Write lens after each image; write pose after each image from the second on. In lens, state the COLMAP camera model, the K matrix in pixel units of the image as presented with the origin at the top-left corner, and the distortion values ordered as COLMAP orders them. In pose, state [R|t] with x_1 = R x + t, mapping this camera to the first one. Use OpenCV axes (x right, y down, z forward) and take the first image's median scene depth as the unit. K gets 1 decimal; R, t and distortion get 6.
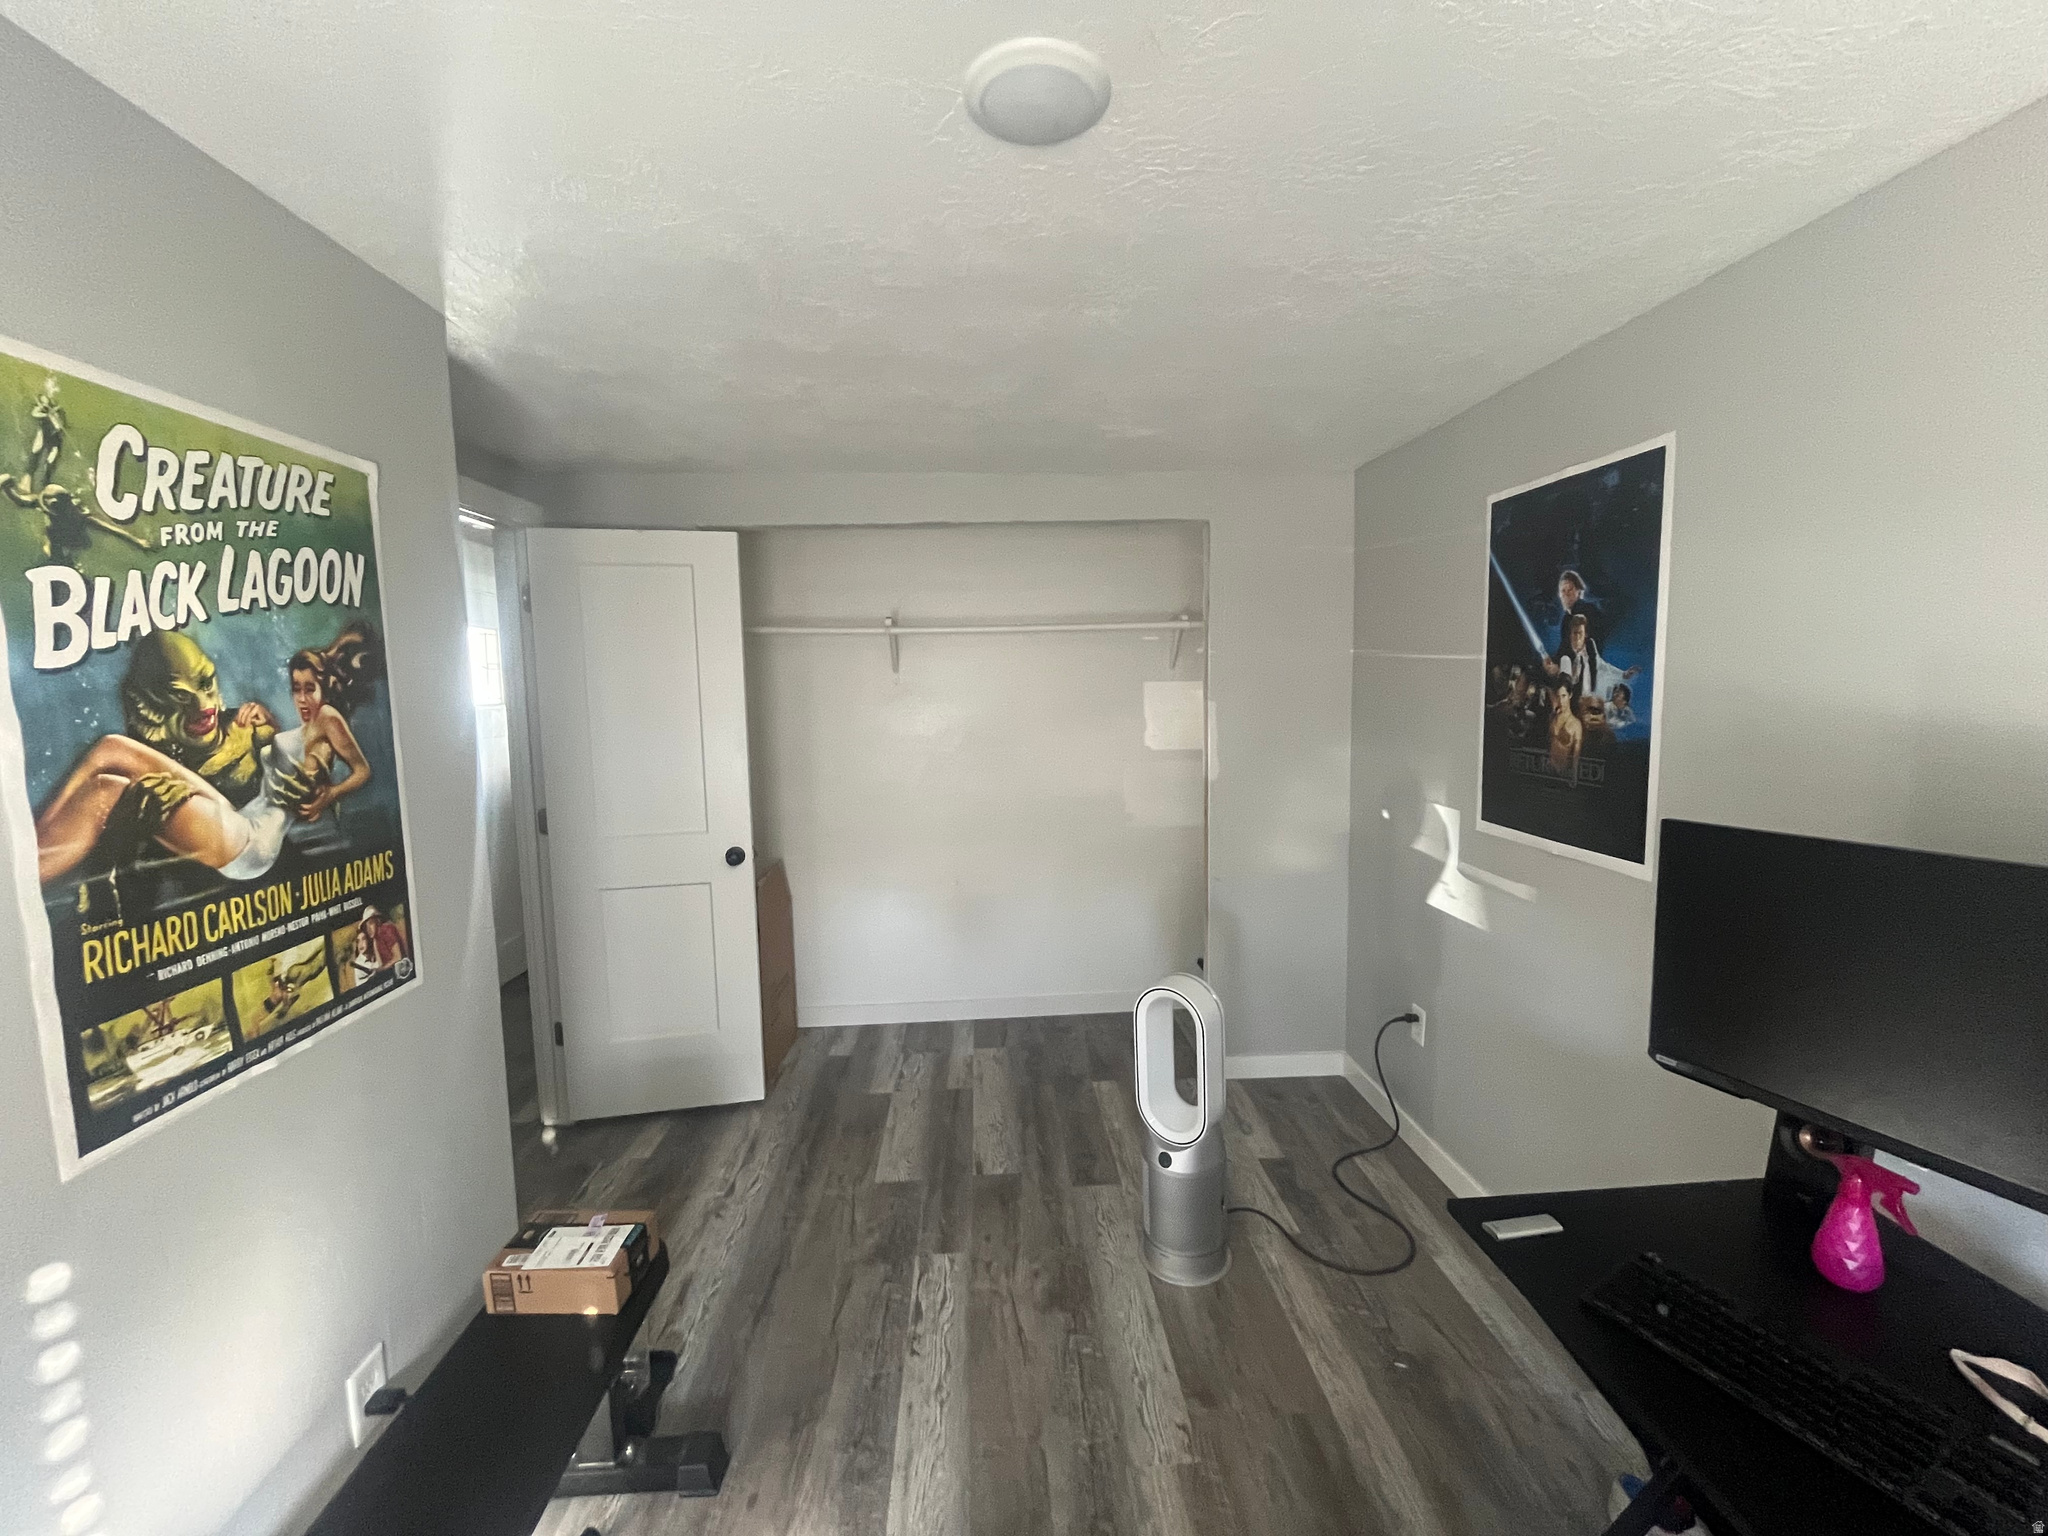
lens RADIAL K [[832.1, 0, 1037.9], [0, 832.1, 760.0], [0, 0, 1]] dist [-0.001039, -0.000253]
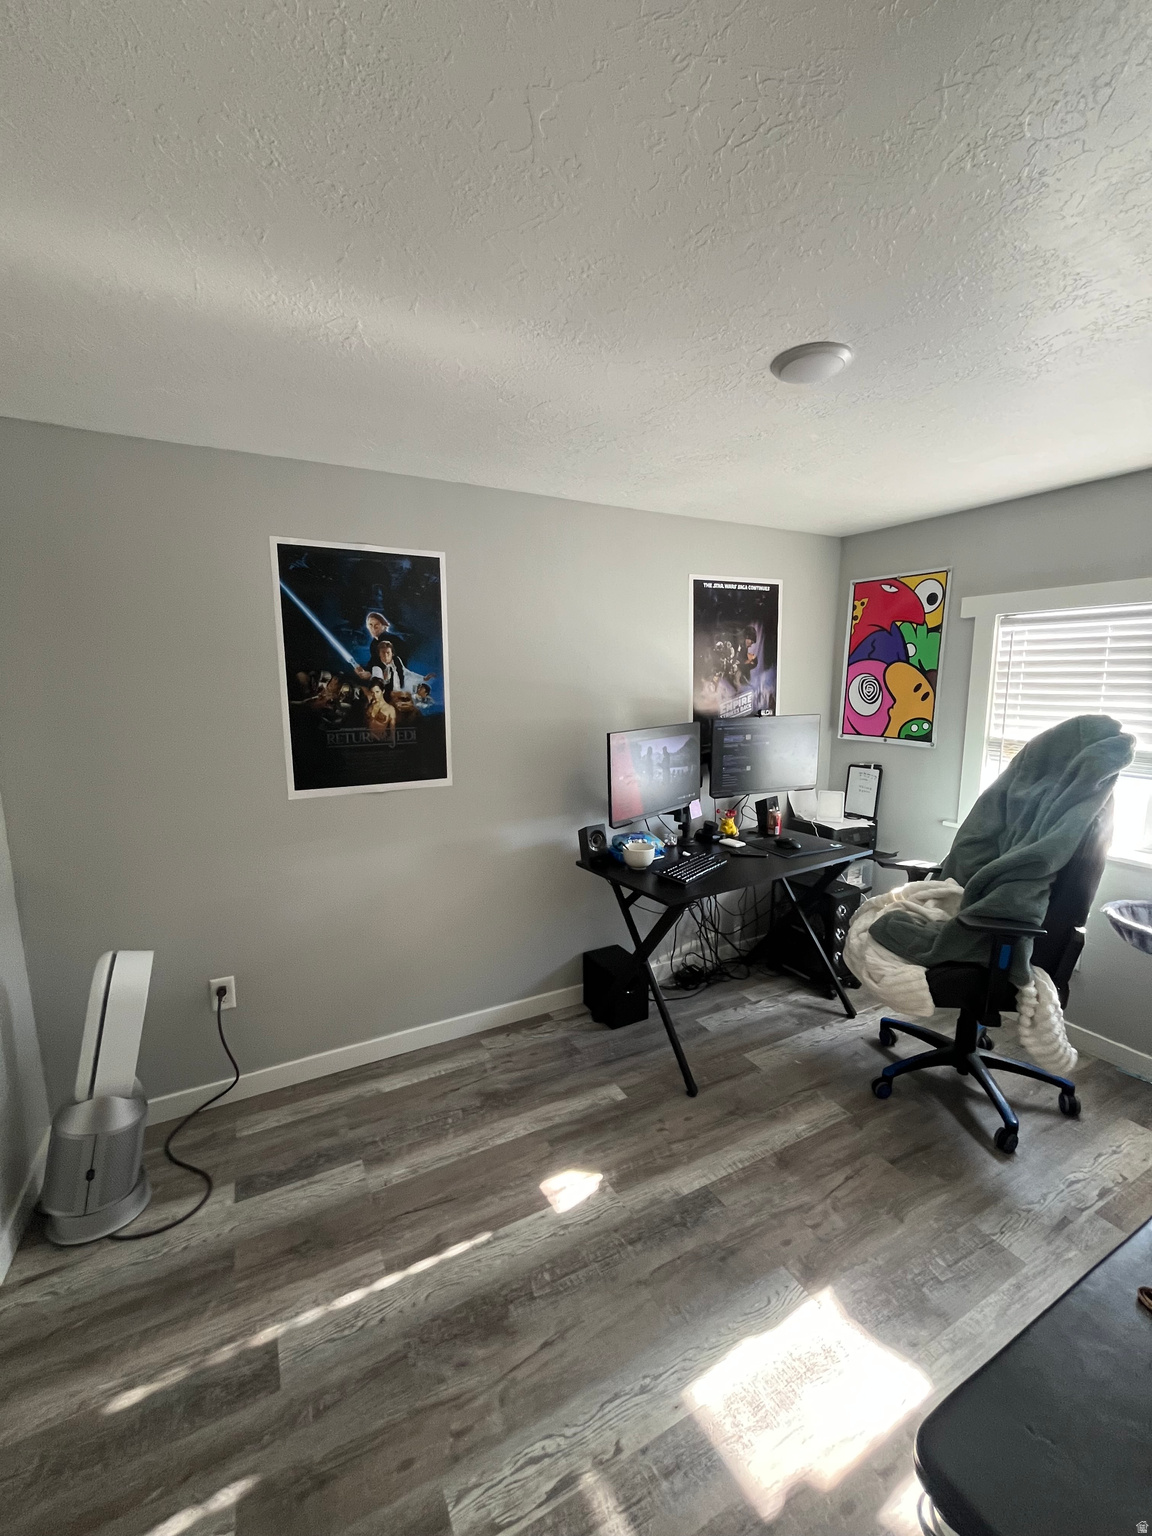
lens RADIAL K [[624.1, 0, 575.4], [0, 624.1, 769.6], [0, 0, 1]] dist [-0.001039, -0.000253]
pose [[-0.400657, -0.118215, 0.908570, -0.561409], [0.100420, 0.980002, 0.171792, -0.089135], [-0.910708, 0.160068, -0.380774, 1.030776]]
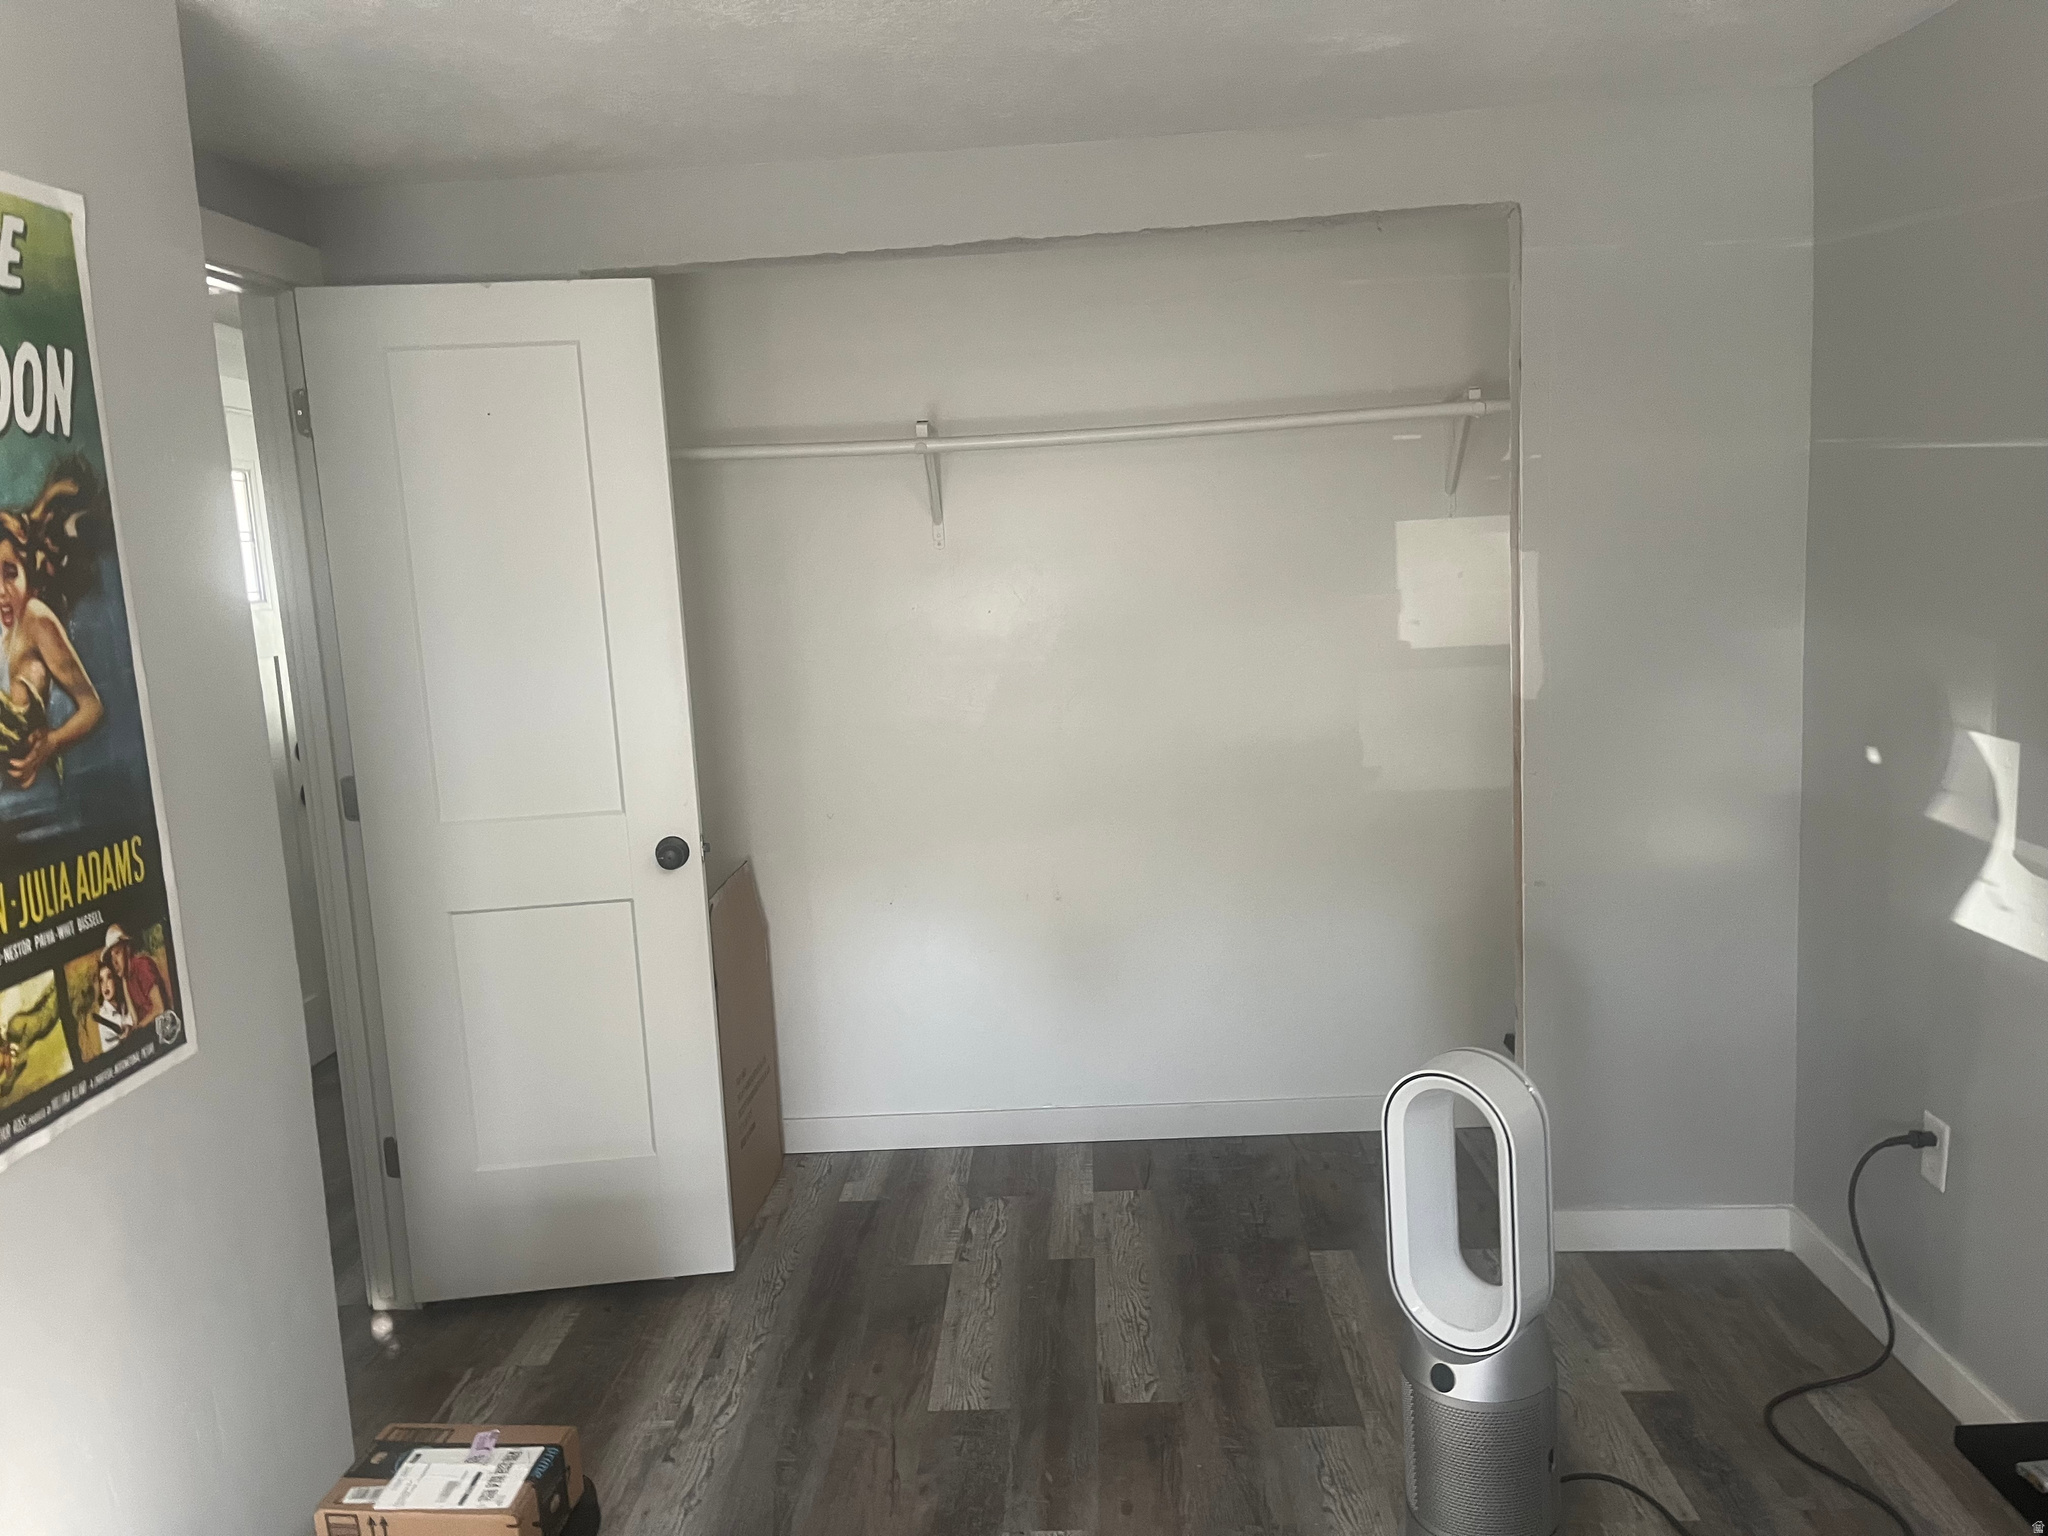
lens RADIAL K [[1520.7, 0, 1024.0], [0, 1520.7, 768.0], [0, 0, 1]] dist [0.088214, -0.114243]
pose [[0.993197, -0.019212, -0.114852, 0.000782], [0.025867, 0.998054, 0.056737, 0.006235], [0.113539, -0.059322, 0.991761, -0.029292]]
